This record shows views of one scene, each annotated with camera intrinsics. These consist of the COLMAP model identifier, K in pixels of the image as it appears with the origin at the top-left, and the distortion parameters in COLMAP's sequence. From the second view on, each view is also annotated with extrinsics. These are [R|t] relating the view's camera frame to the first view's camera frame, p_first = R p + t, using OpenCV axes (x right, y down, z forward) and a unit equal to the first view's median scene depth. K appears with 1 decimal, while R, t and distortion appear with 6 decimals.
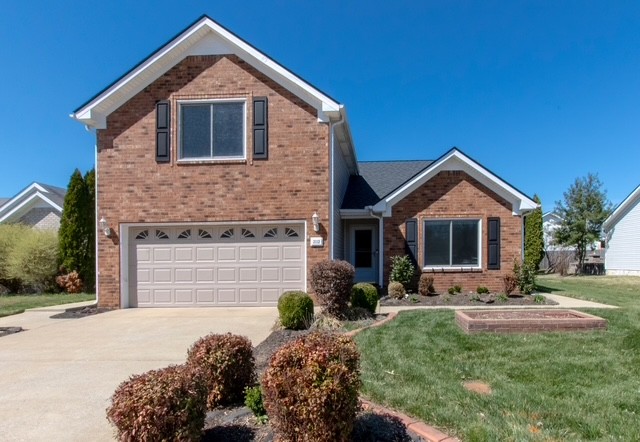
lens RADIAL K [[385.5, 0, 371.0], [0, 385.5, 268.5], [0, 0, 1]] dist [-0.002283, 0.002382]
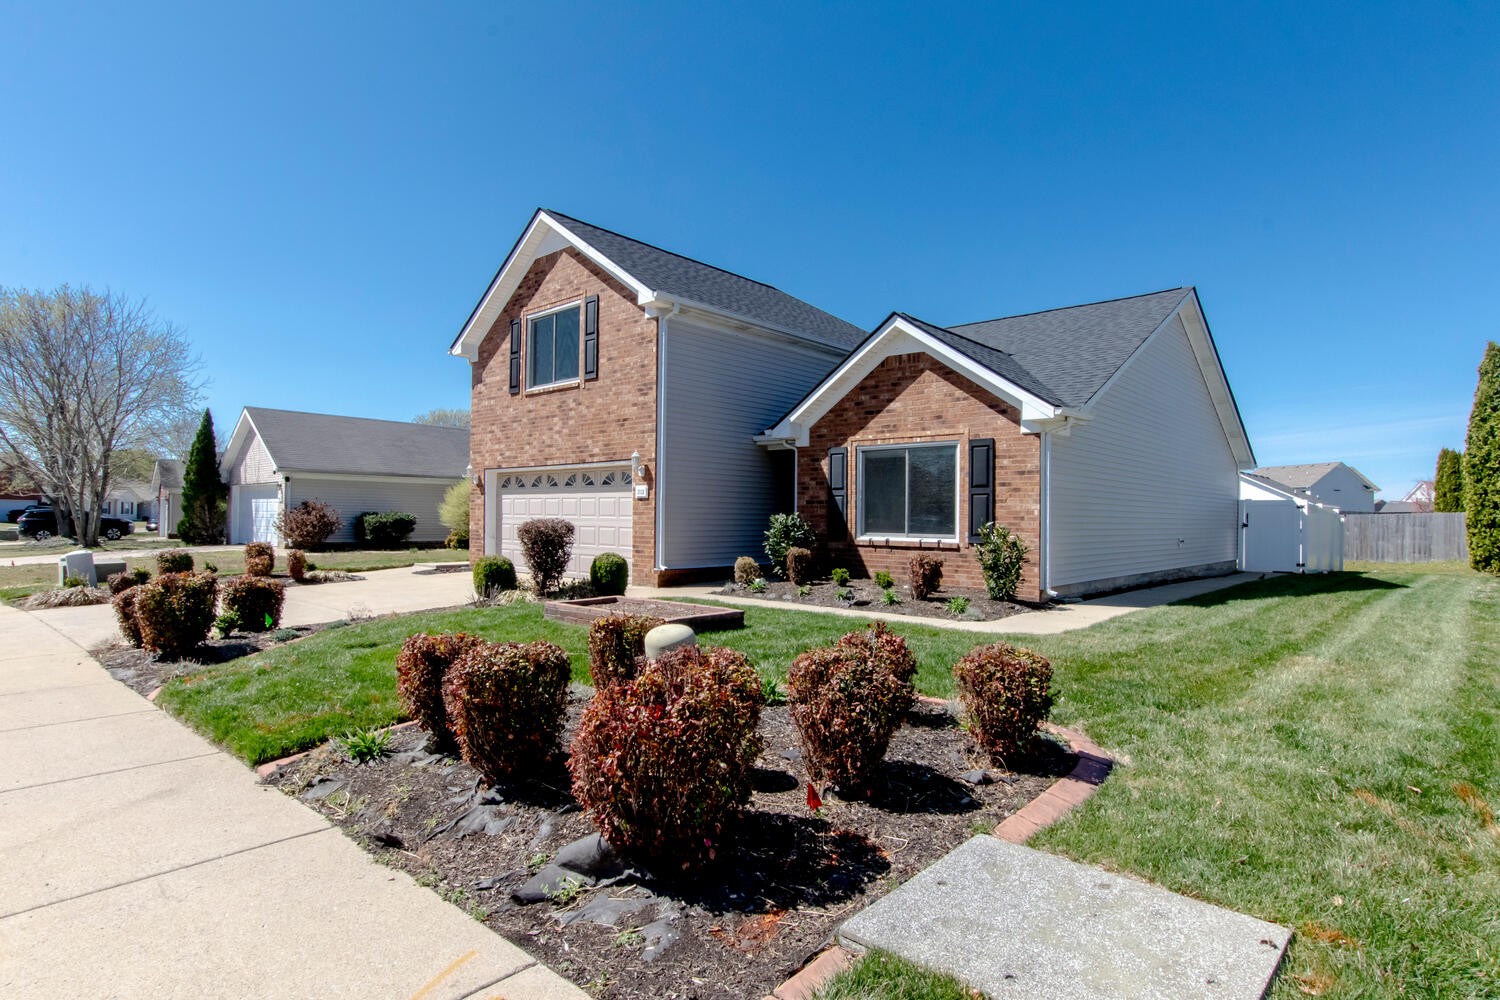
lens RADIAL K [[805.2, 0, 746.0], [0, 805.2, 508.4], [0, 0, 1]] dist [0.002592, -0.000575]
pose [[0.754305, 0.015755, -0.656335, 0.947636], [-0.031792, 0.999416, -0.012547, -0.028408], [0.655754, 0.030330, 0.754365, 0.040806]]
